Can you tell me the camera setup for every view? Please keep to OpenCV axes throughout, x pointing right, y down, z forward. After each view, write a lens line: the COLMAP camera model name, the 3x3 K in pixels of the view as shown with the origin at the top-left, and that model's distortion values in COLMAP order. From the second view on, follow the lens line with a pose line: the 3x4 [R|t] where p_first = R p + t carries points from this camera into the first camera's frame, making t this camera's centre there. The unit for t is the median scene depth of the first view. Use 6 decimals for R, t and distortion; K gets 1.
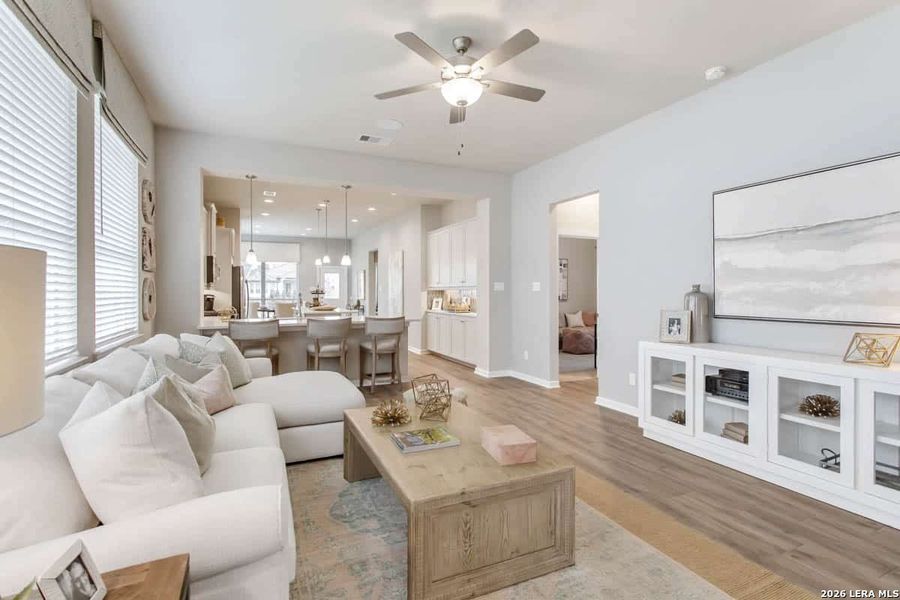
lens RADIAL K [[435.4, 0, 450.6], [0, 435.4, 293.6], [0, 0, 1]] dist [0.012543, 0.000320]
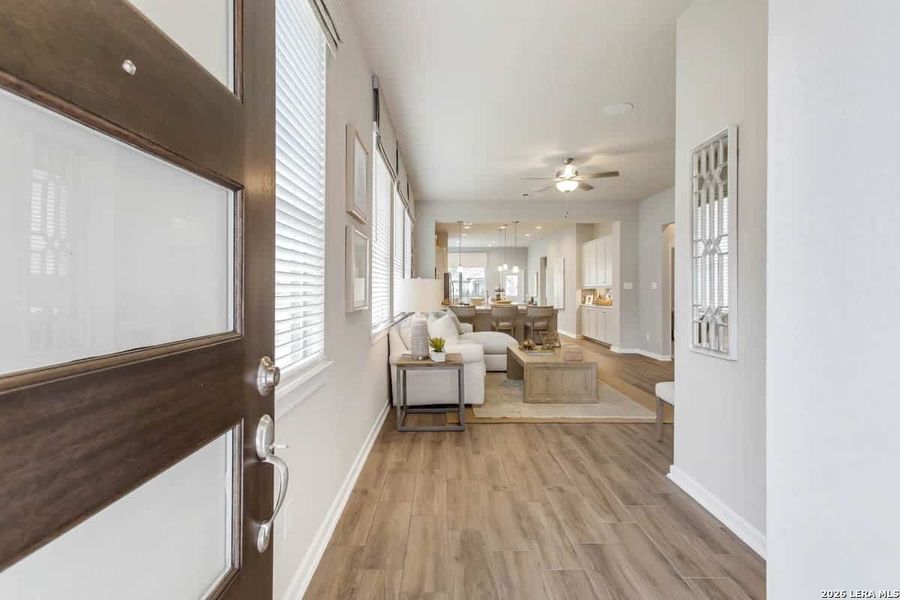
lens RADIAL K [[435.4, 0, 450.6], [0, 435.4, 293.8], [0, 0, 1]] dist [0.012543, 0.000320]
pose [[0.914364, 0.003831, -0.404874, 0.121852], [-0.003071, 0.999992, 0.002527, 0.005270], [0.404881, -0.001067, 0.914369, -0.352523]]
